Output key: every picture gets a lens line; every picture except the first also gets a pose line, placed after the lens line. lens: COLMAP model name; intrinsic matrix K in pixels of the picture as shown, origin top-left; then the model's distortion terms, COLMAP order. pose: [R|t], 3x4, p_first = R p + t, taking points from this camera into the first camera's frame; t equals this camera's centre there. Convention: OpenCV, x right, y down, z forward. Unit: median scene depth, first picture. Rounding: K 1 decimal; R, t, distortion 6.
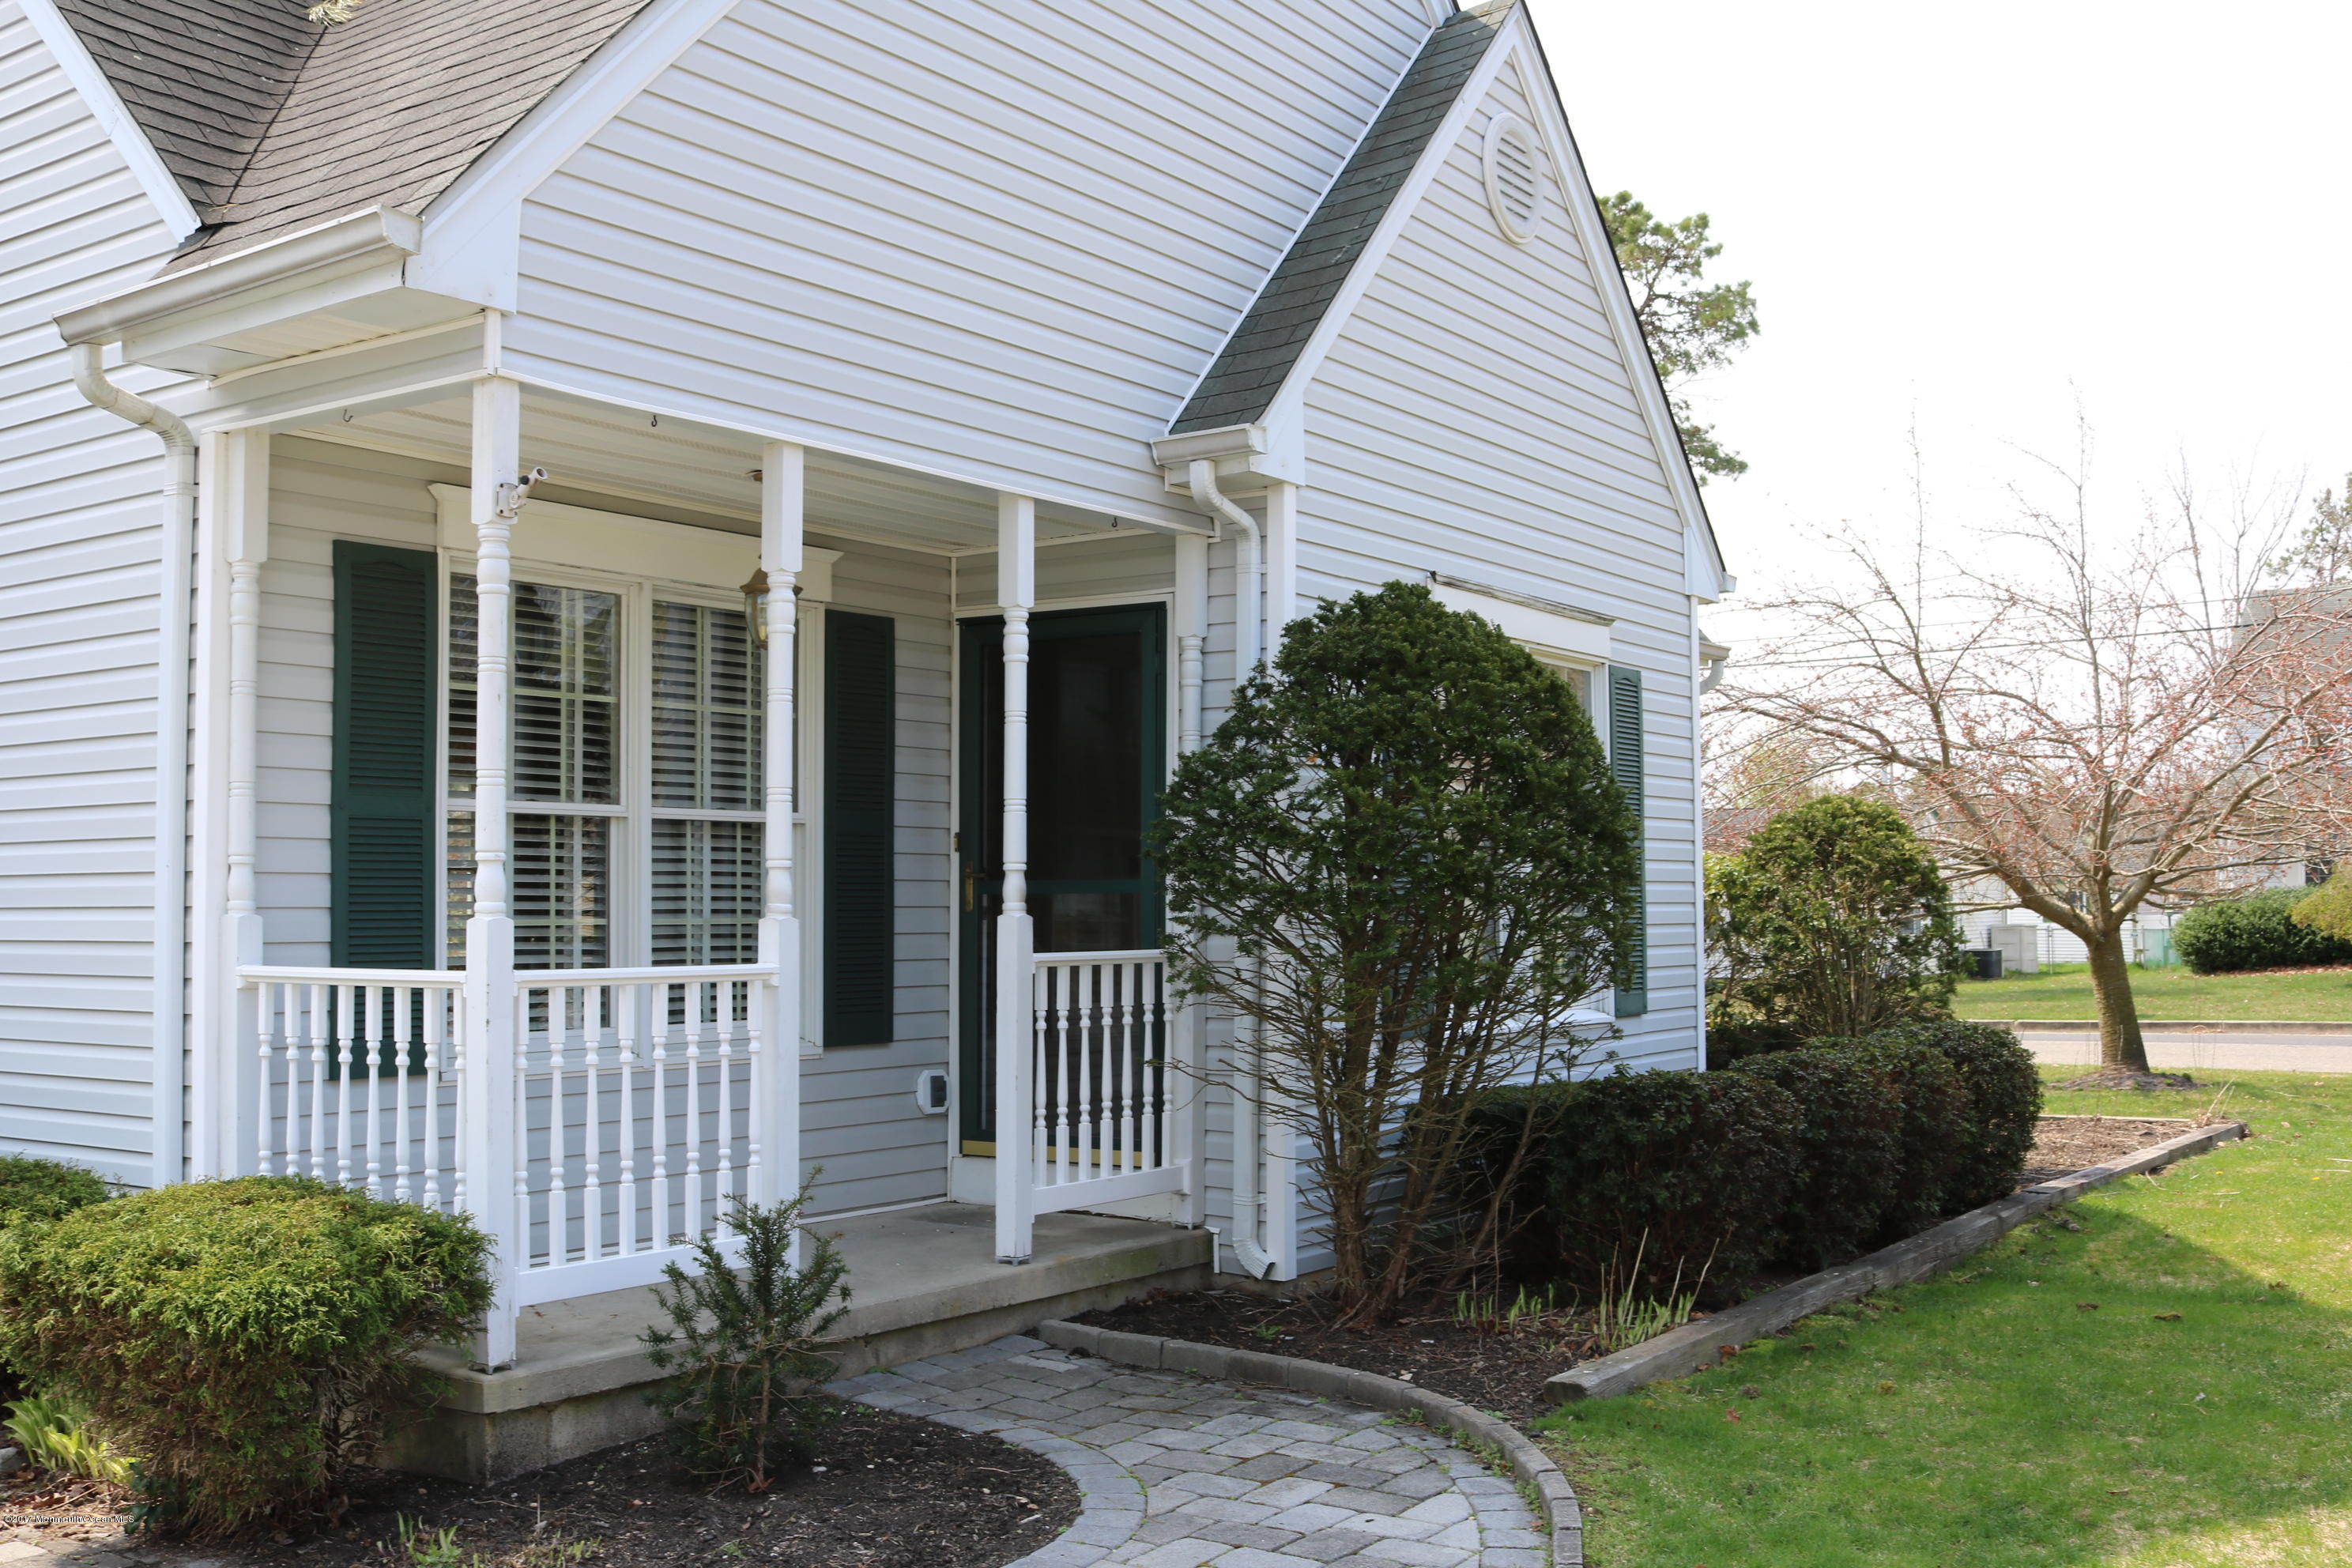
lens RADIAL K [[2374.7, 0, 1135.5], [0, 2374.7, 841.4], [0, 0, 1]] dist [-0.083129, 0.000000]
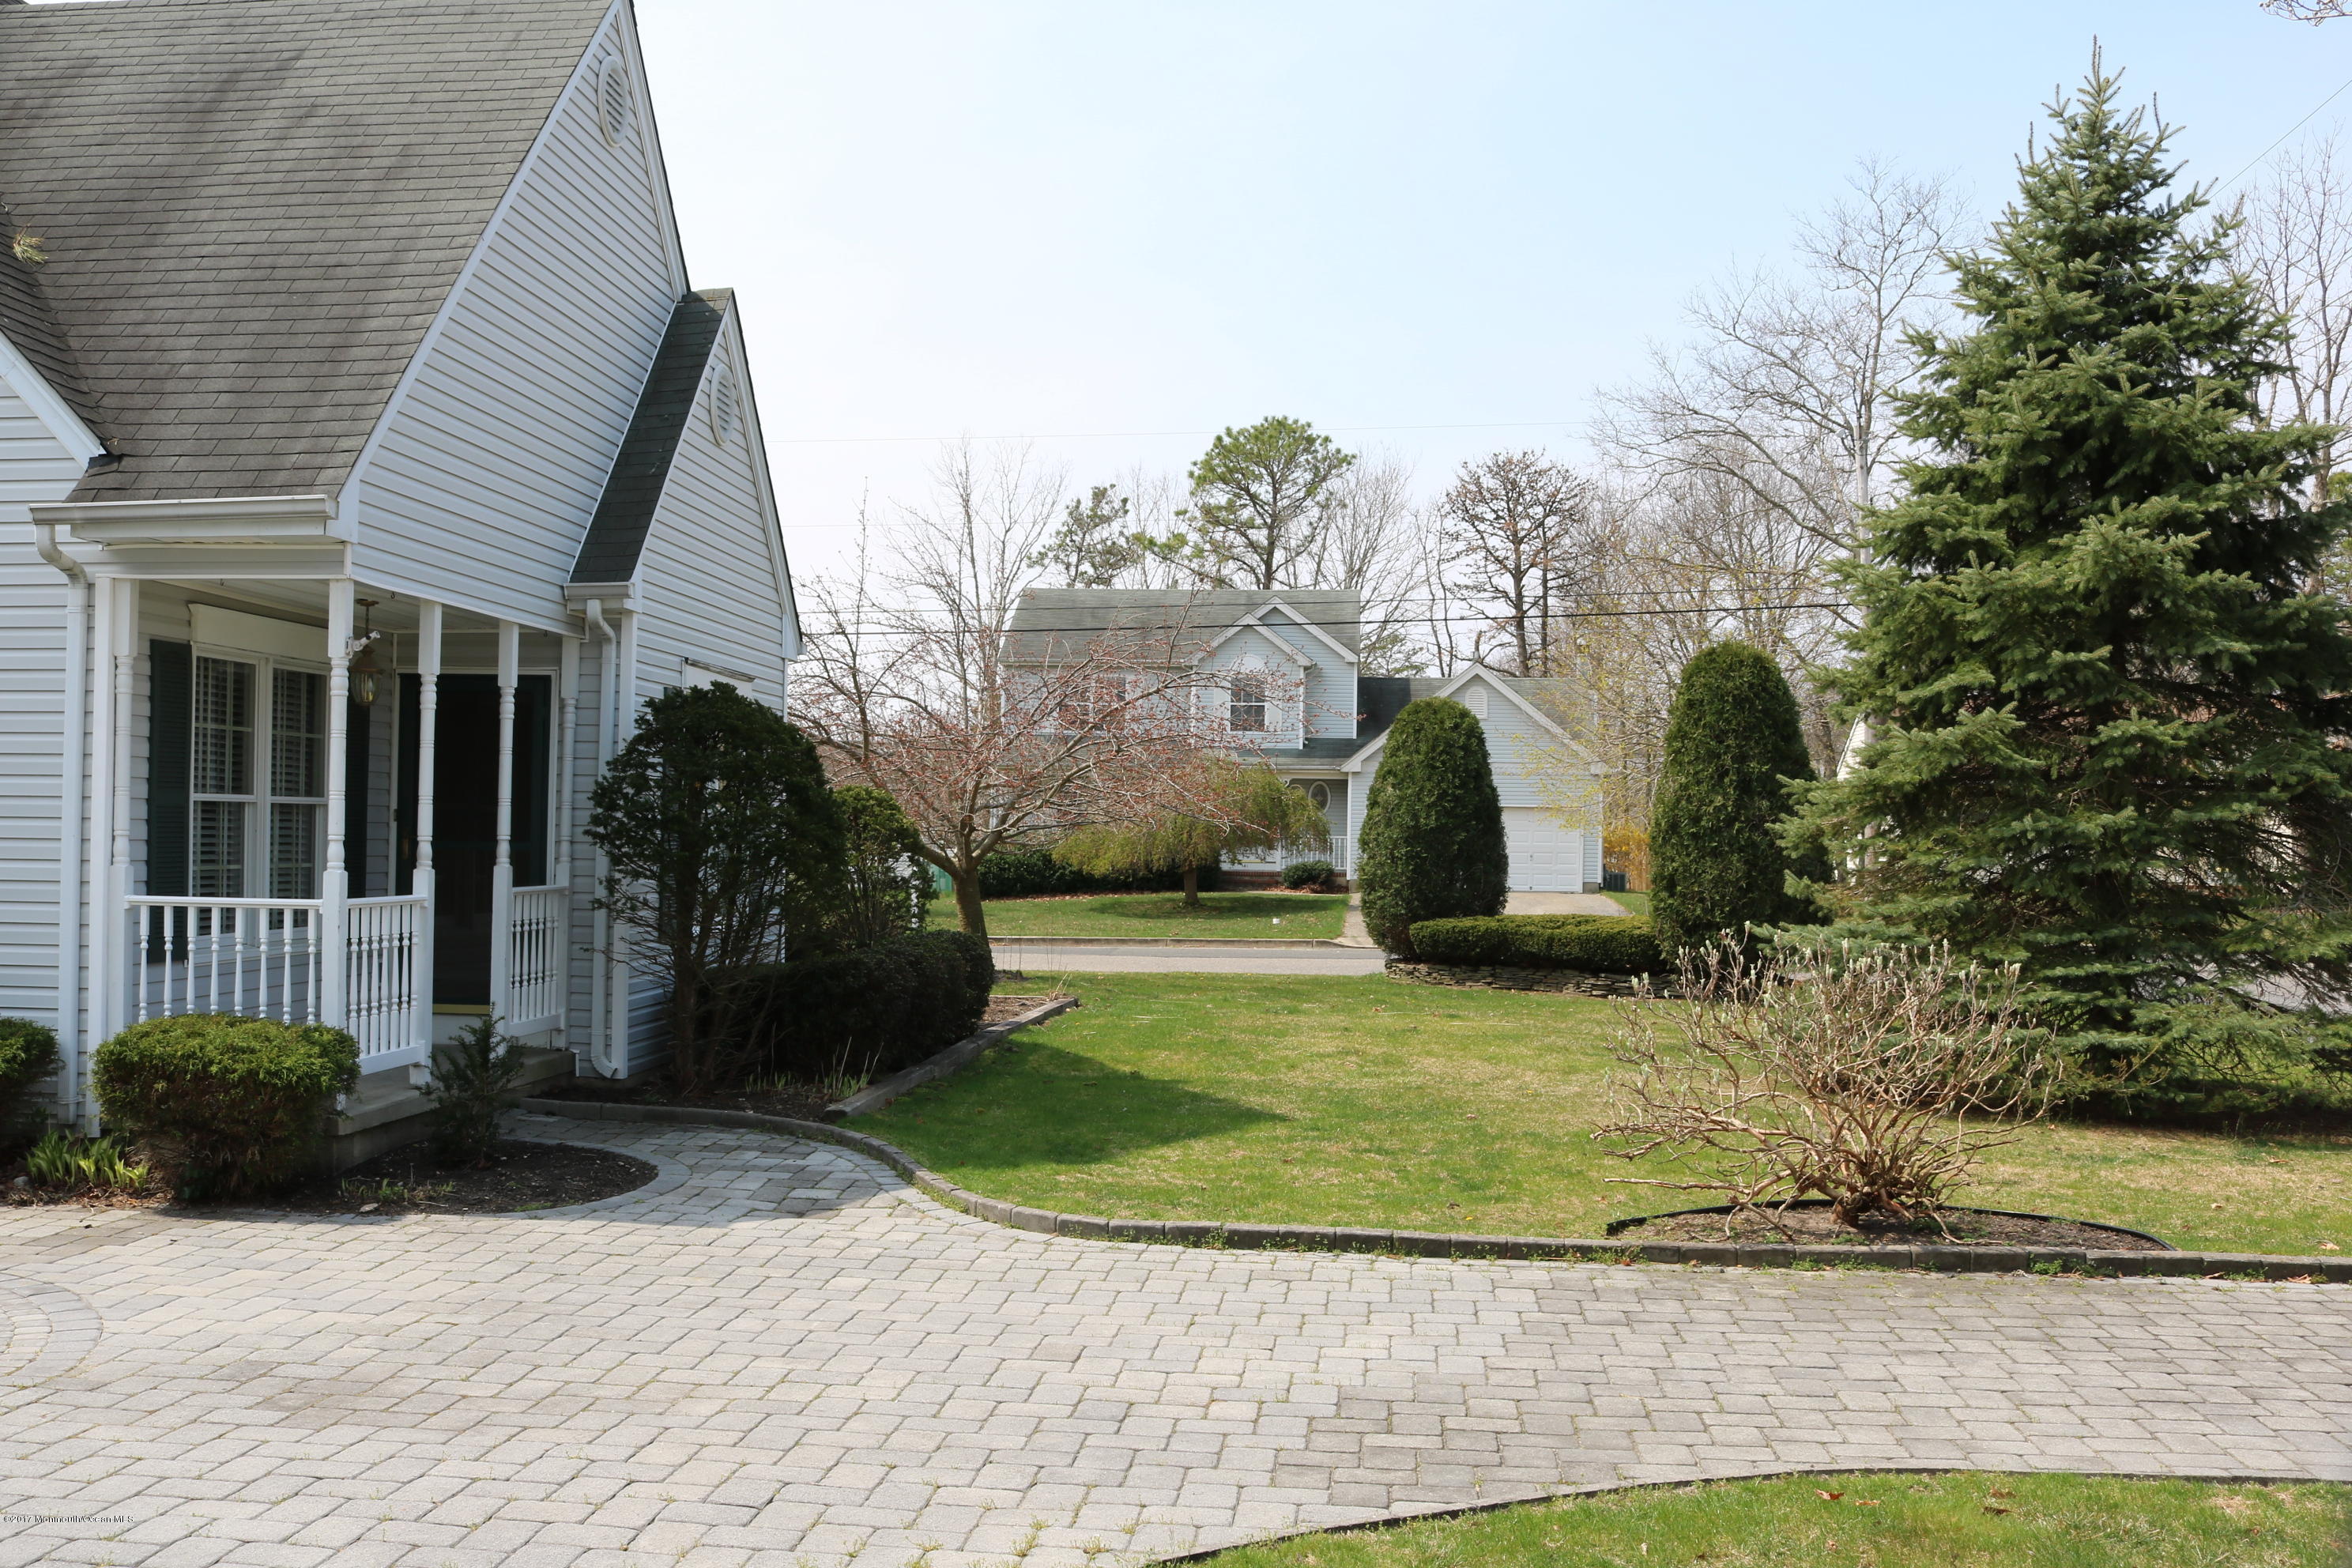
lens RADIAL K [[2294.5, 0, 1157.9], [0, 2294.5, 793.2], [0, 0, 1]] dist [-0.094442, 0.000000]
pose [[0.866479, 0.024385, 0.498618, -0.454853], [-0.029890, 0.999549, 0.003057, -0.040035], [-0.498318, -0.017553, 0.866816, -0.652842]]
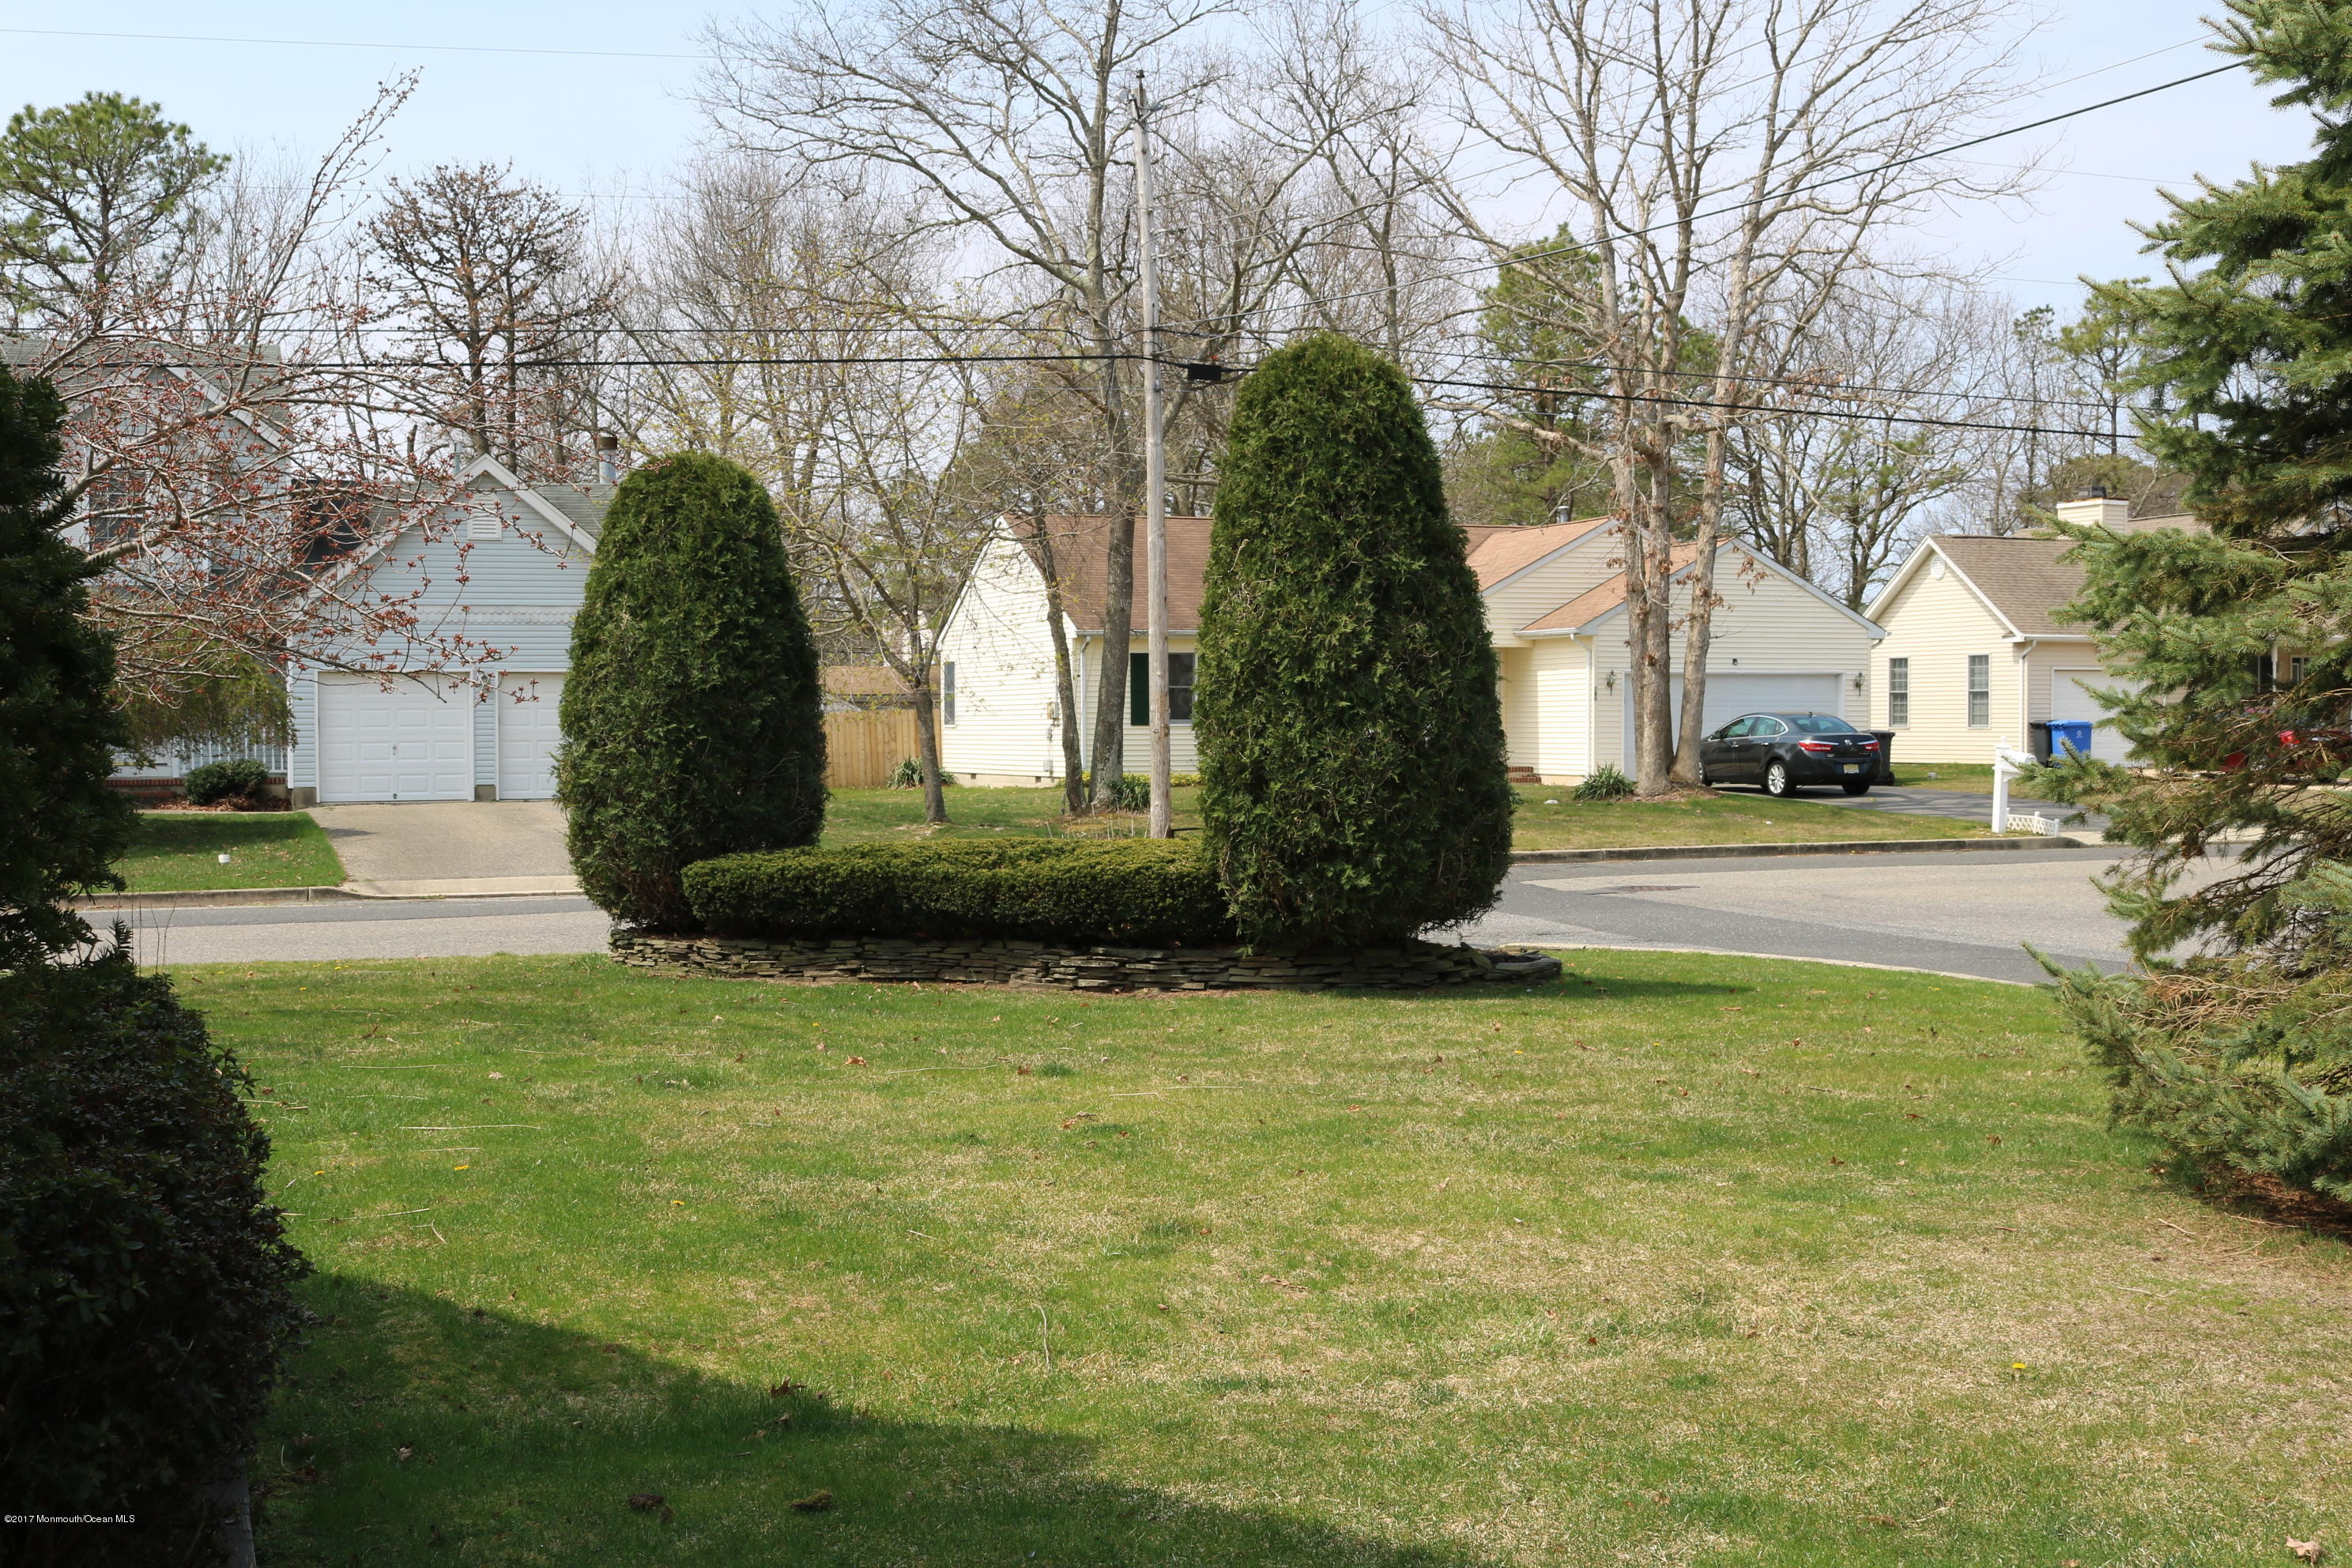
lens RADIAL K [[2934.5, 0, 1176.9], [0, 2934.5, 795.1], [0, 0, 1]] dist [-0.055340, 0.000000]
pose [[0.580081, -0.018604, 0.814347, -0.073857], [-0.018467, 0.999182, 0.035981, 0.009480], [-0.814350, -0.035911, 0.579263, 0.535170]]
